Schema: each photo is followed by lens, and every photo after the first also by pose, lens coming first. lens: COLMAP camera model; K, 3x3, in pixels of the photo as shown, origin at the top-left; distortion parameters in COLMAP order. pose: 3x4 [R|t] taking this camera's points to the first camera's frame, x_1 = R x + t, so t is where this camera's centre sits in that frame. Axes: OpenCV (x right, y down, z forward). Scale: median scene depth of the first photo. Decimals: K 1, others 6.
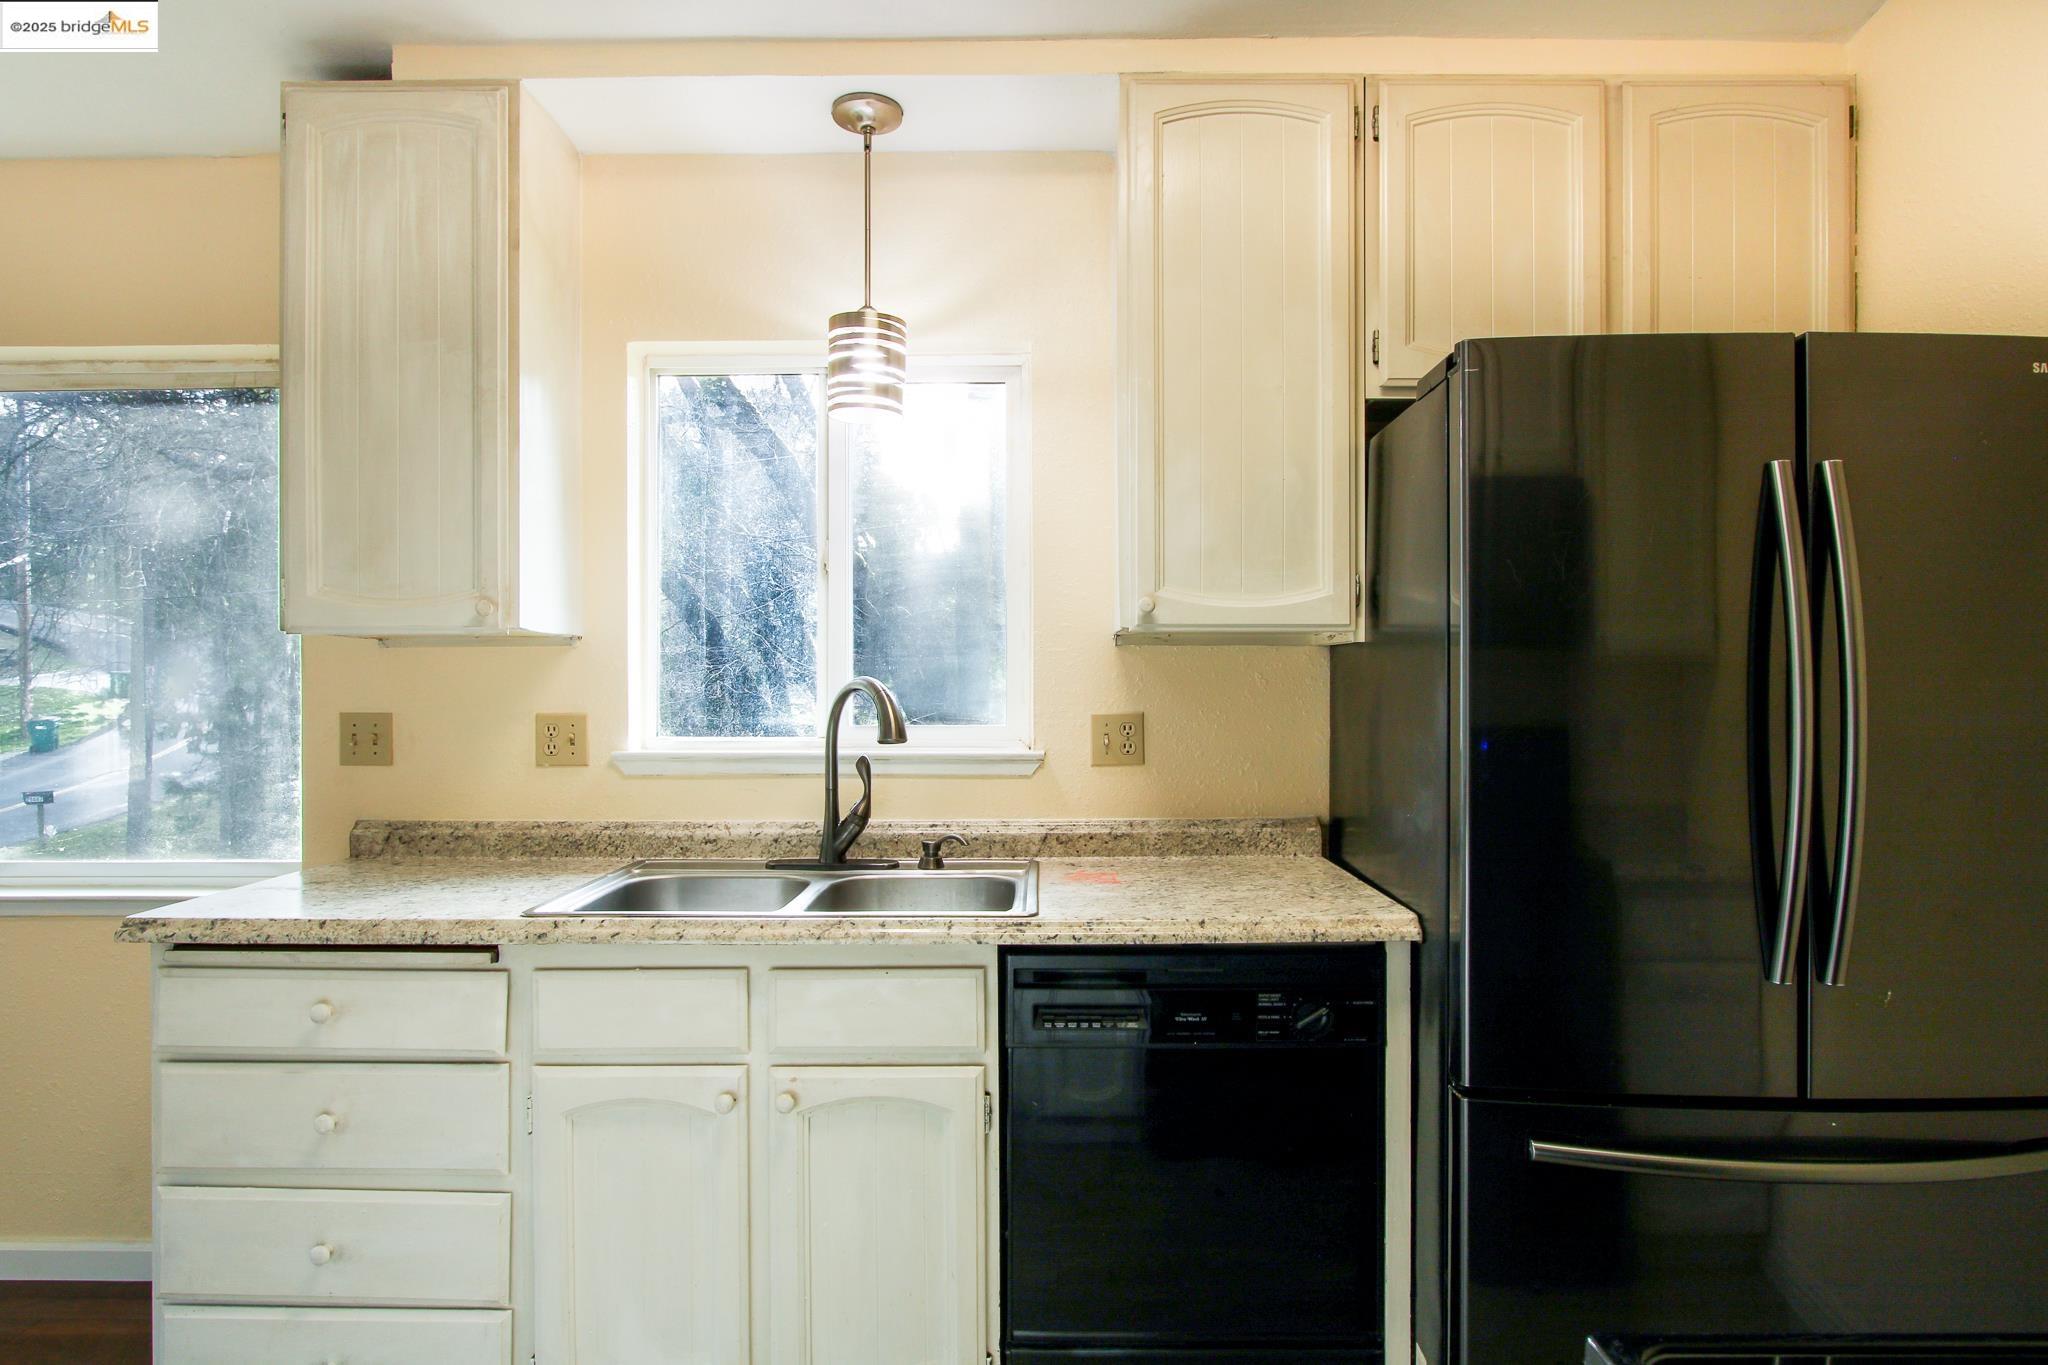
lens RADIAL K [[1191.8, 0, 1024.0], [0, 1191.8, 665.2], [0, 0, 1]] dist [-0.000944, 0.000937]
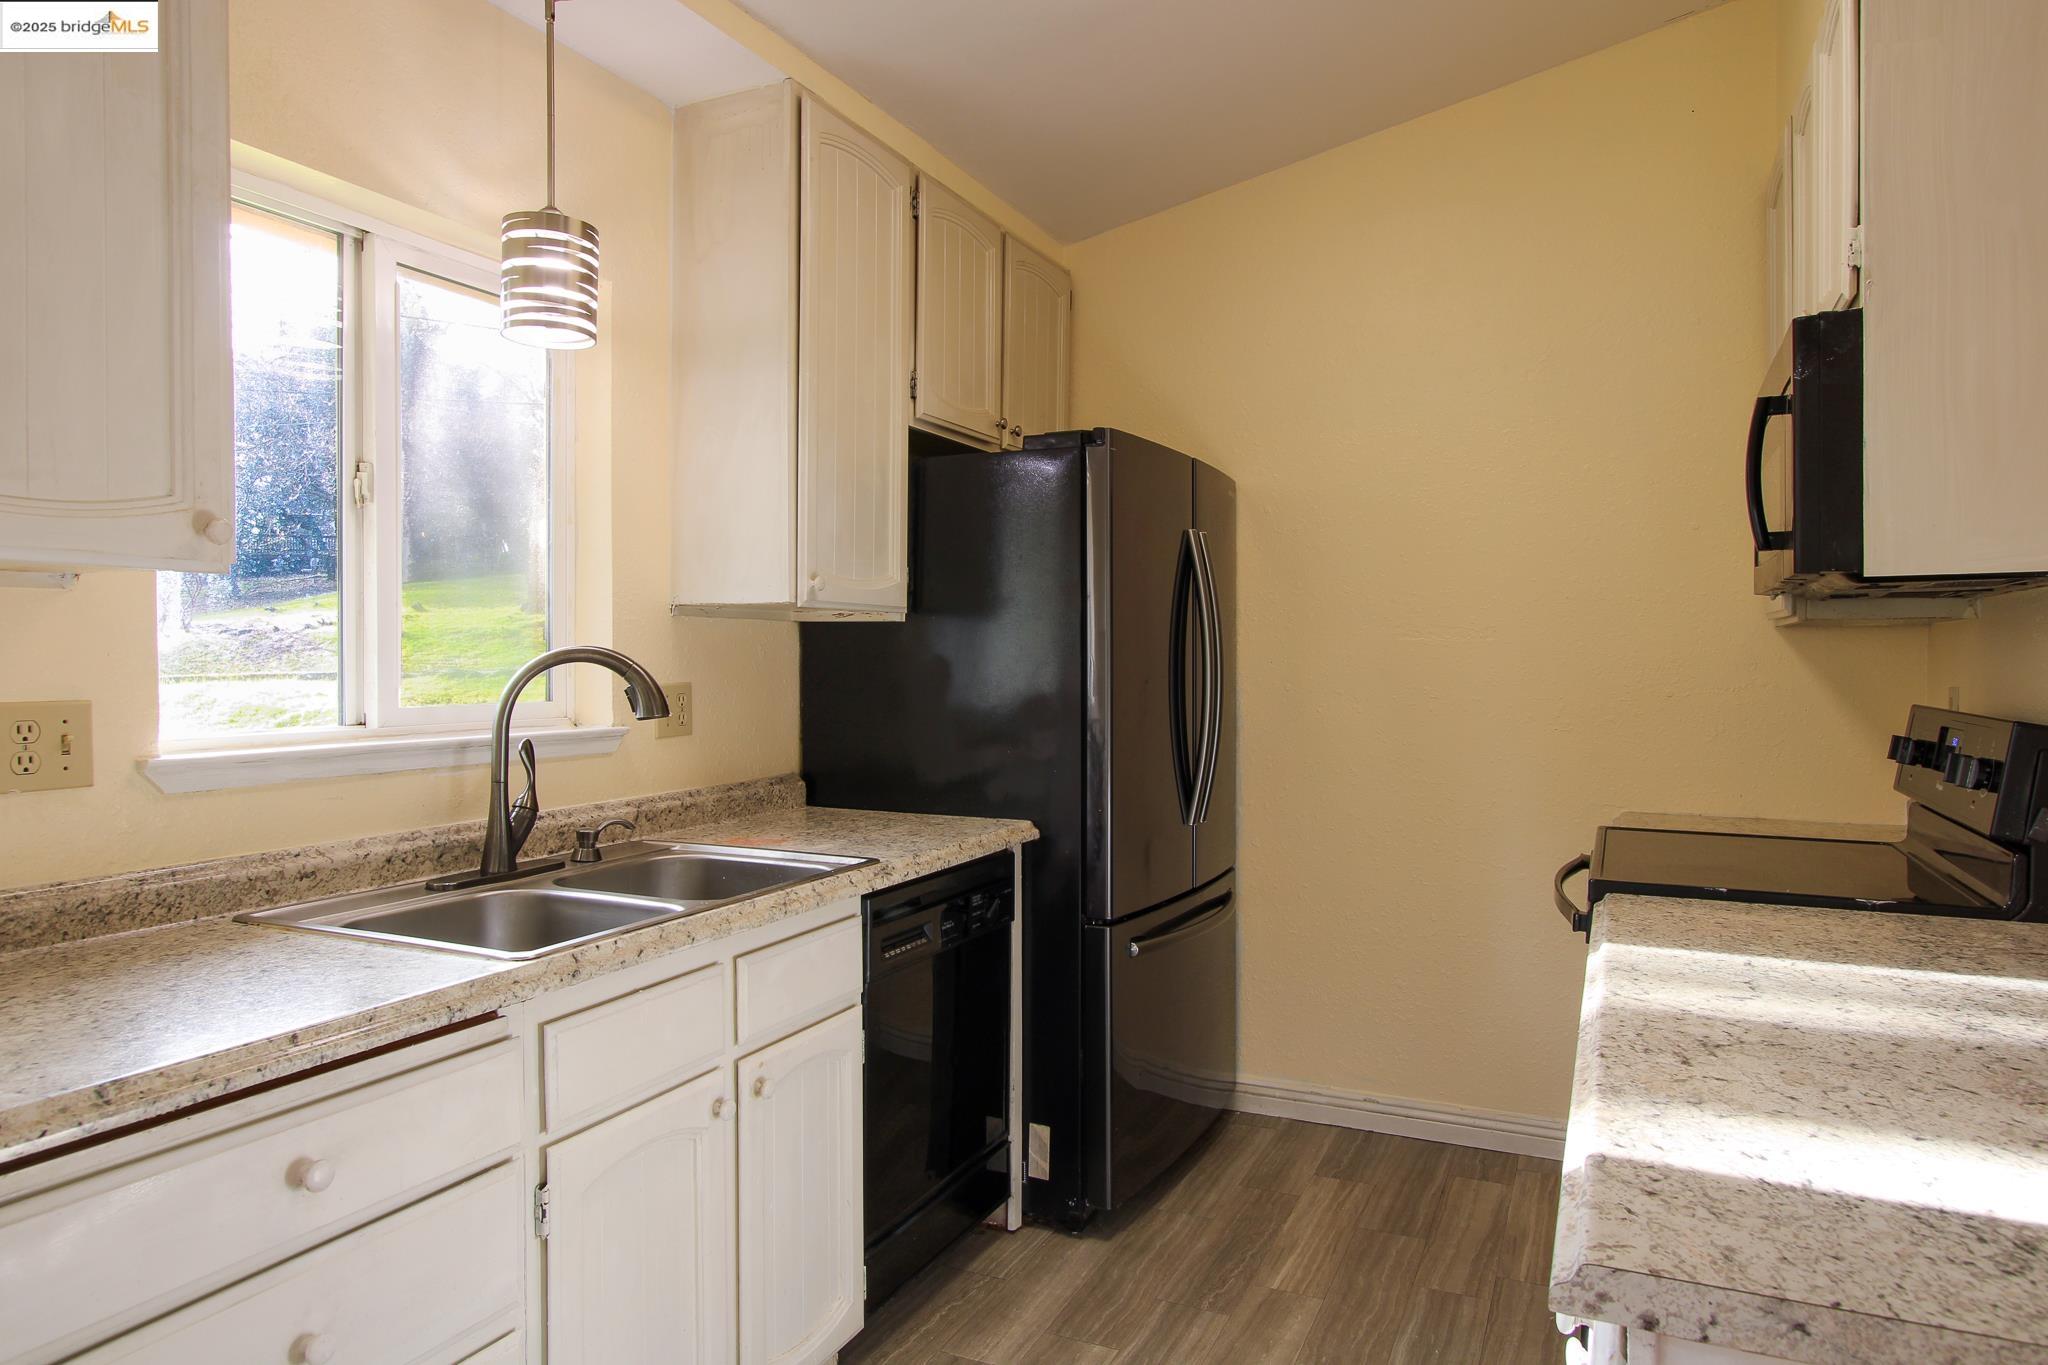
lens RADIAL K [[1275.2, 0, 1023.2], [0, 1275.2, 680.1], [0, 0, 1]] dist [-0.002508, 0.001165]
pose [[0.420667, -0.015355, 0.907085, -0.796156], [-0.000984, 0.999848, 0.017382, 0.019205], [-0.907215, -0.008205, 0.420588, 0.307684]]
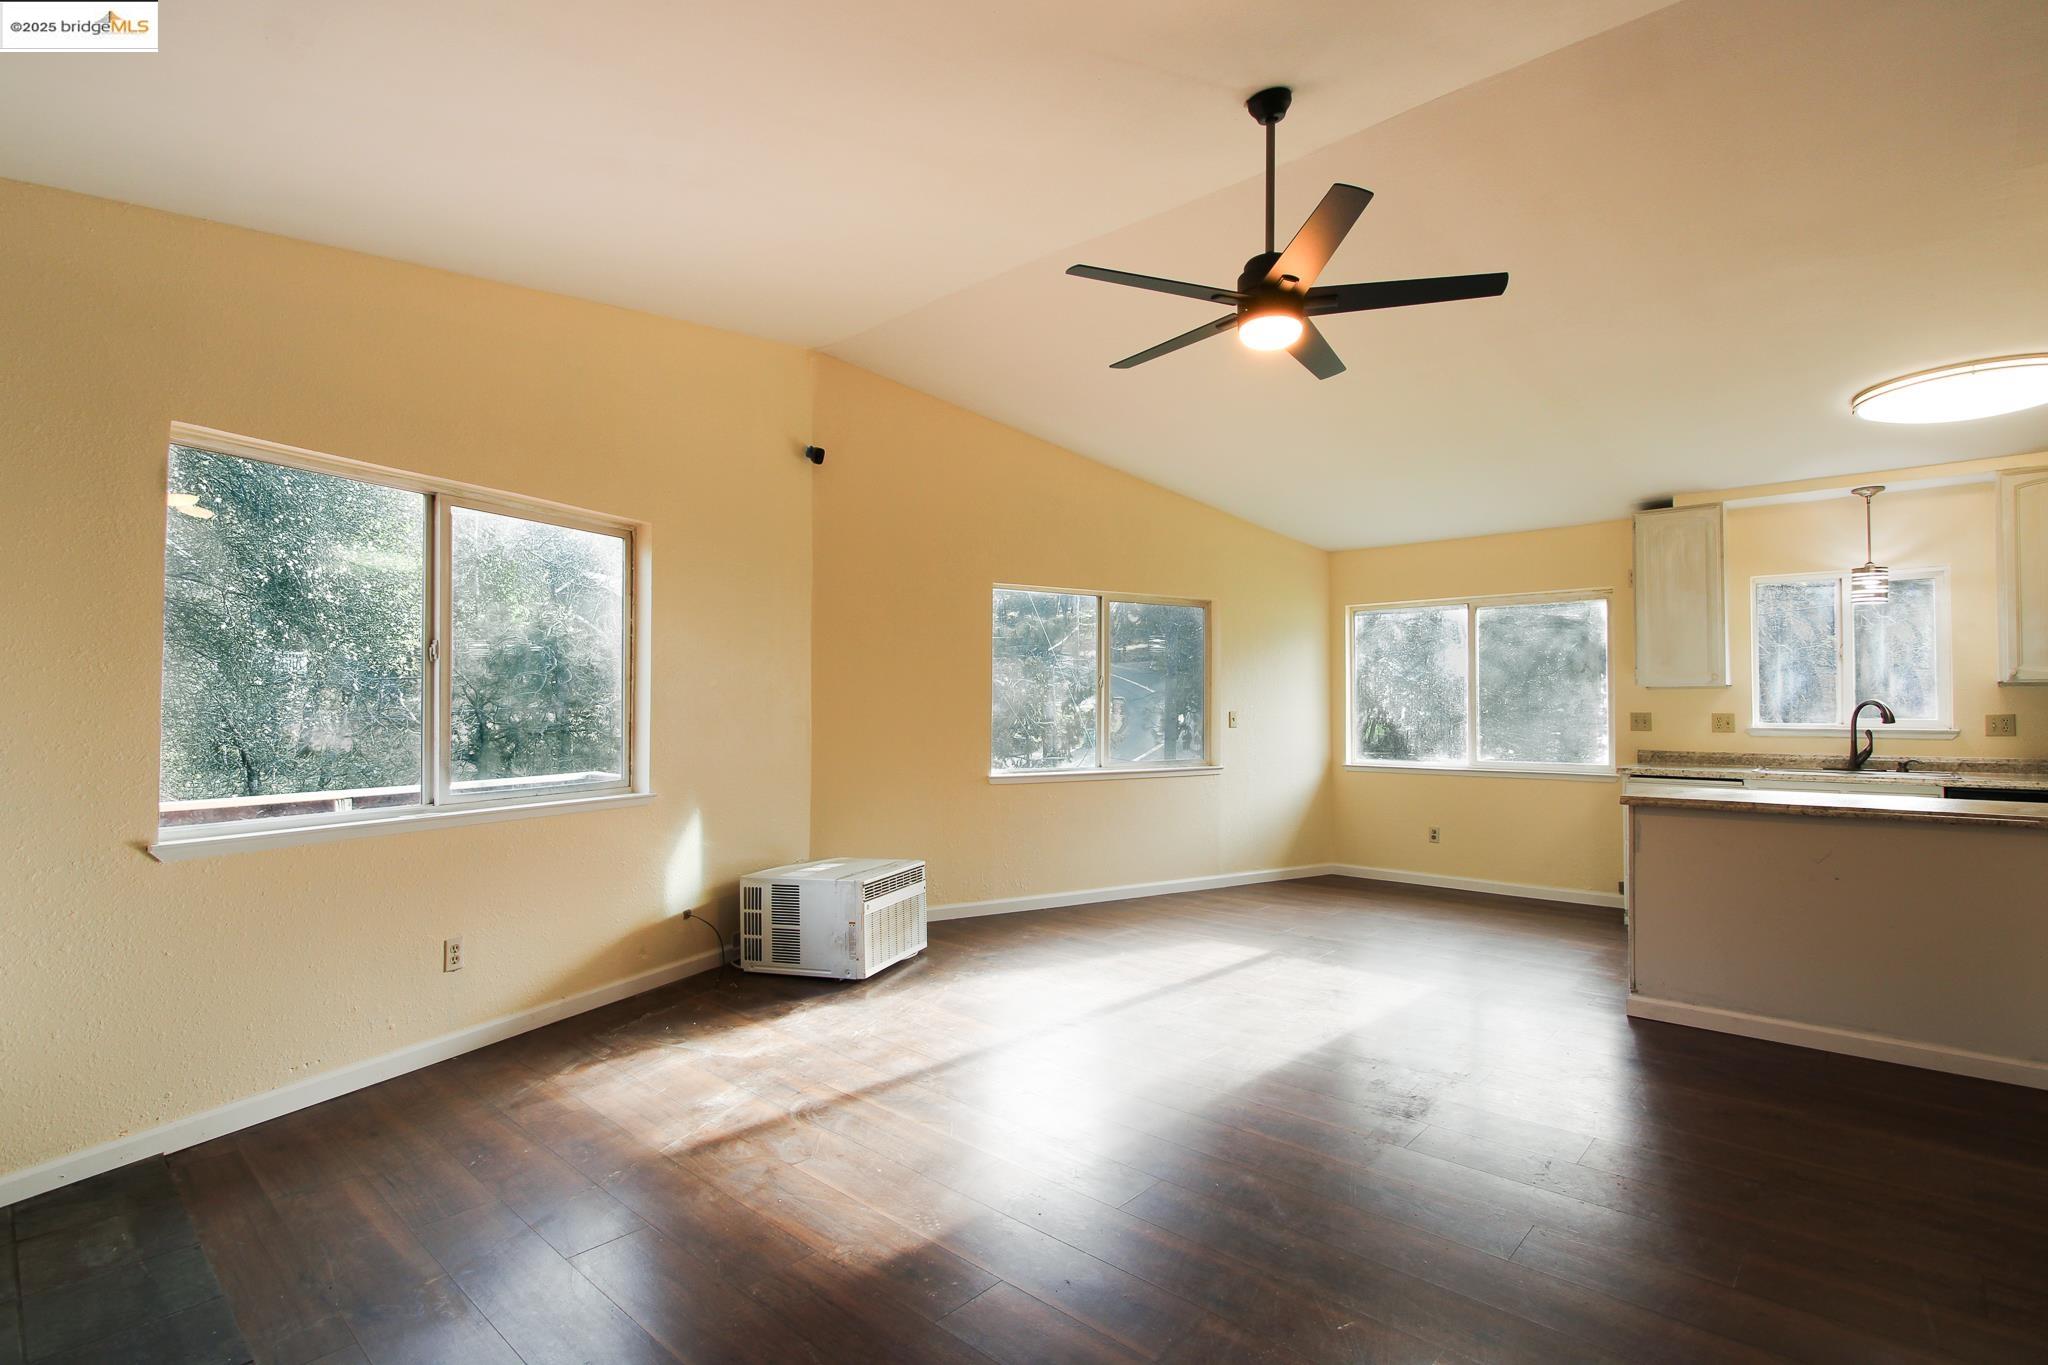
lens RADIAL K [[1009.8, 0, 1026.7], [0, 1009.8, 684.6], [0, 0, 1]] dist [-0.003753, -0.001279]
pose [[0.762275, -0.012506, -0.647132, -0.112286], [0.007170, 0.999915, -0.010878, -0.012241], [0.647213, 0.003652, 0.762300, -1.928565]]
